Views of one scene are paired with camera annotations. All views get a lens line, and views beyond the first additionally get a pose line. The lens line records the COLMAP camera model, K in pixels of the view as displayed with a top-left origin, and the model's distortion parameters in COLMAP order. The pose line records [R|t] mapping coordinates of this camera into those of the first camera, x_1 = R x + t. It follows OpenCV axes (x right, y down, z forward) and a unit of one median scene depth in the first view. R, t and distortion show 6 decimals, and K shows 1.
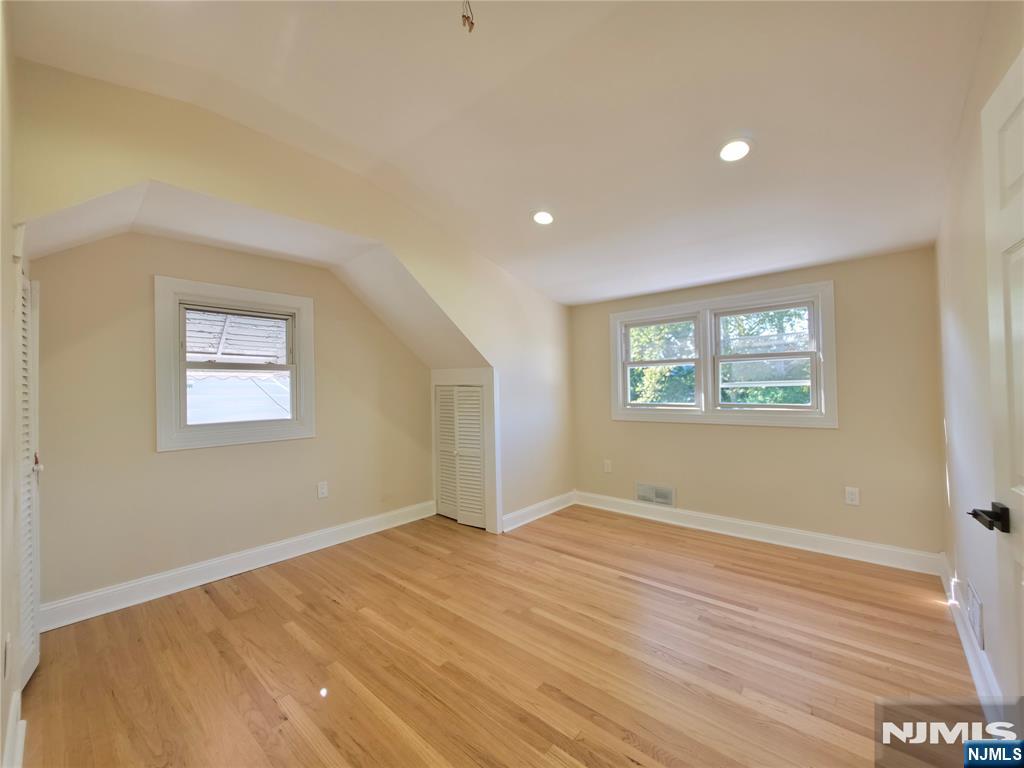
lens RADIAL K [[407.8, 0, 513.5], [0, 407.8, 382.9], [0, 0, 1]] dist [0.021638, -0.008713]
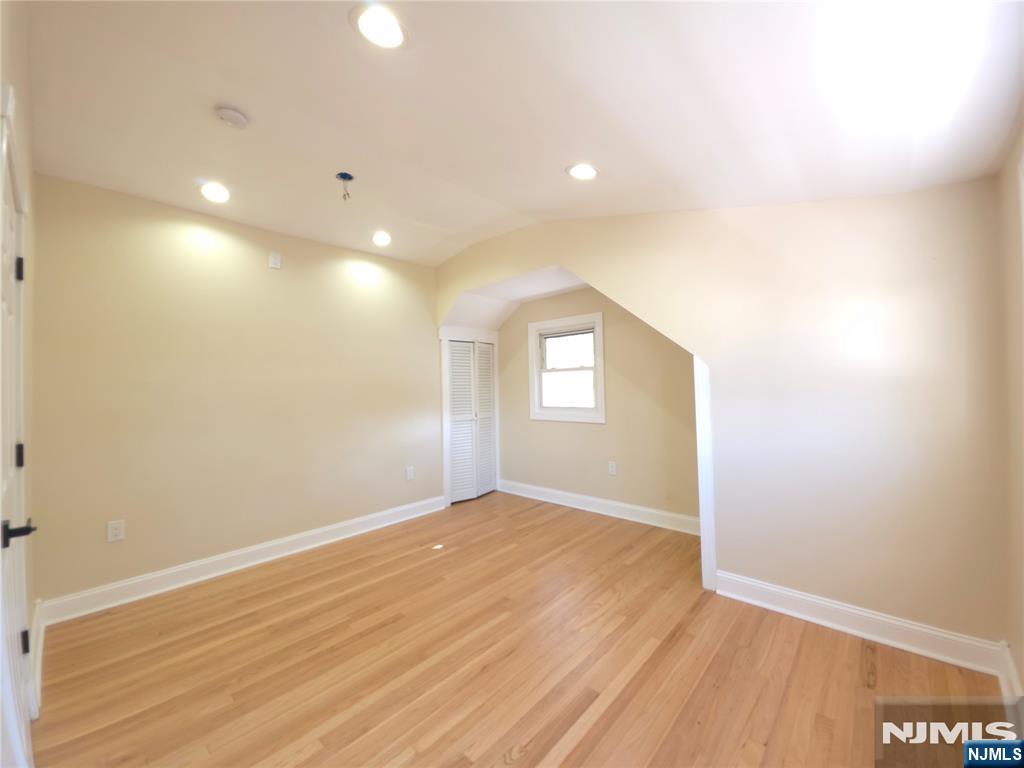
lens RADIAL K [[407.8, 0, 513.5], [0, 407.8, 382.9], [0, 0, 1]] dist [0.021638, -0.008713]
pose [[-0.030155, 0.003335, -0.999540, 0.955252], [0.039962, 0.999199, 0.002128, -0.001341], [0.998746, -0.039879, -0.030264, 0.988409]]
